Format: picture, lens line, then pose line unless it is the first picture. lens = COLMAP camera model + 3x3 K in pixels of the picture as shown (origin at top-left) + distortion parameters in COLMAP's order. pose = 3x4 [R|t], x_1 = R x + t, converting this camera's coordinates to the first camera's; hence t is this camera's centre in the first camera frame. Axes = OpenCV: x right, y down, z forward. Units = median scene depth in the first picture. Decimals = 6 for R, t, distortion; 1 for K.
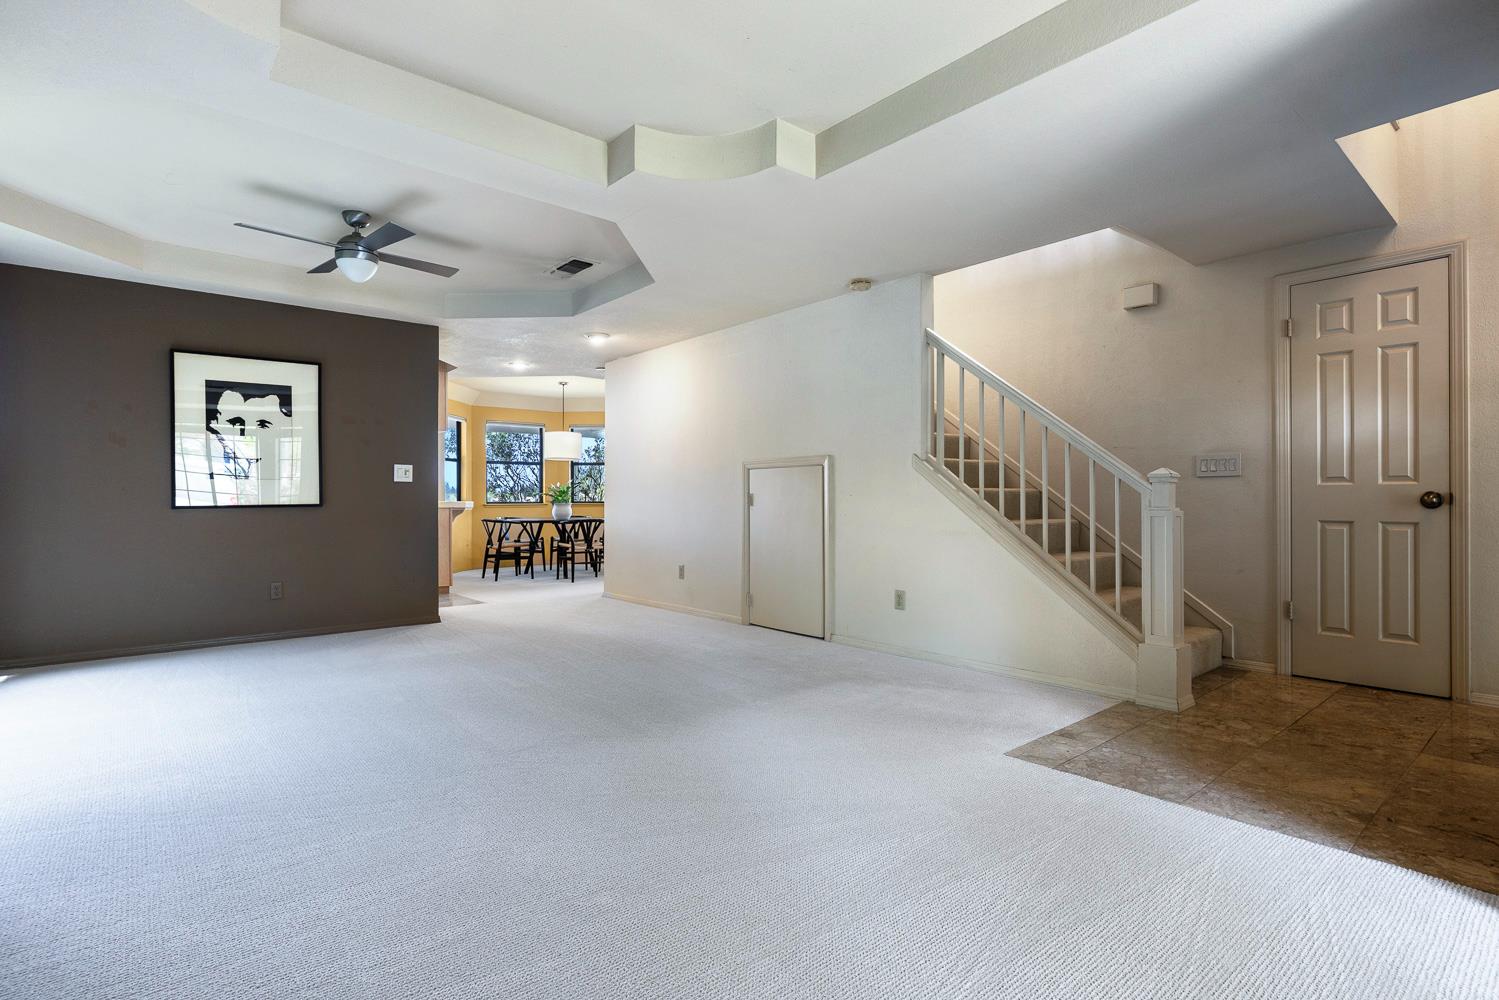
lens RADIAL K [[759.9, 0, 756.5], [0, 759.9, 499.0], [0, 0, 1]] dist [0.001887, 0.000011]
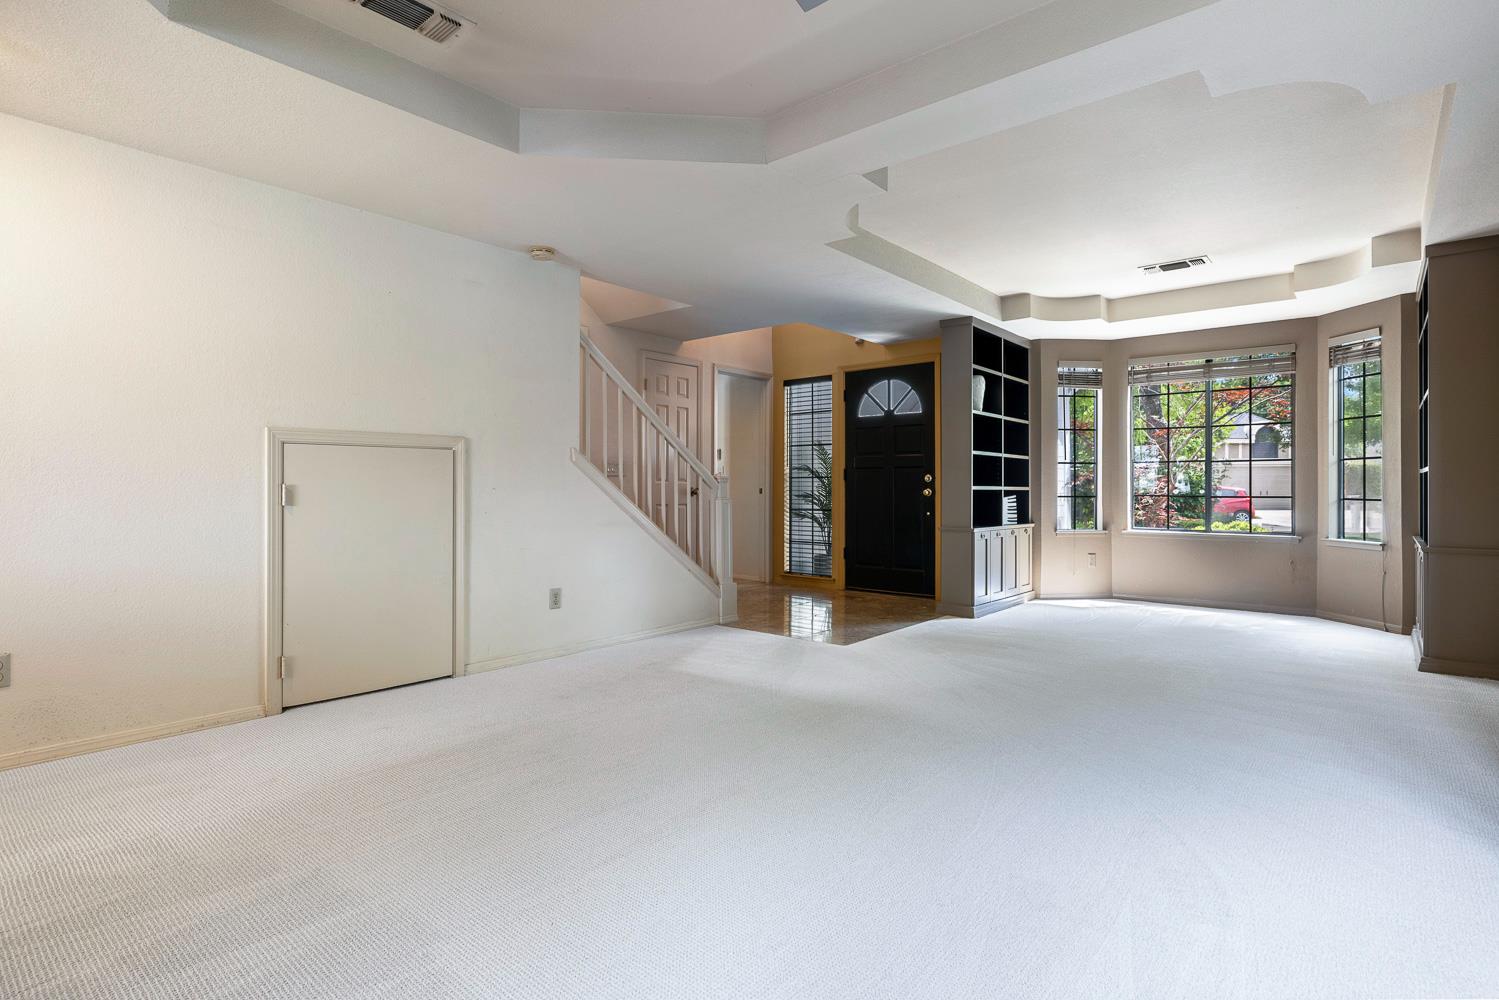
lens RADIAL K [[759.9, 0, 751.4], [0, 759.9, 494.2], [0, 0, 1]] dist [0.001887, 0.000011]
pose [[-0.169835, -0.005978, 0.985454, -0.788594], [0.000479, 0.999981, 0.006149, -0.004161], [-0.985472, 0.001516, -0.169829, 0.912921]]
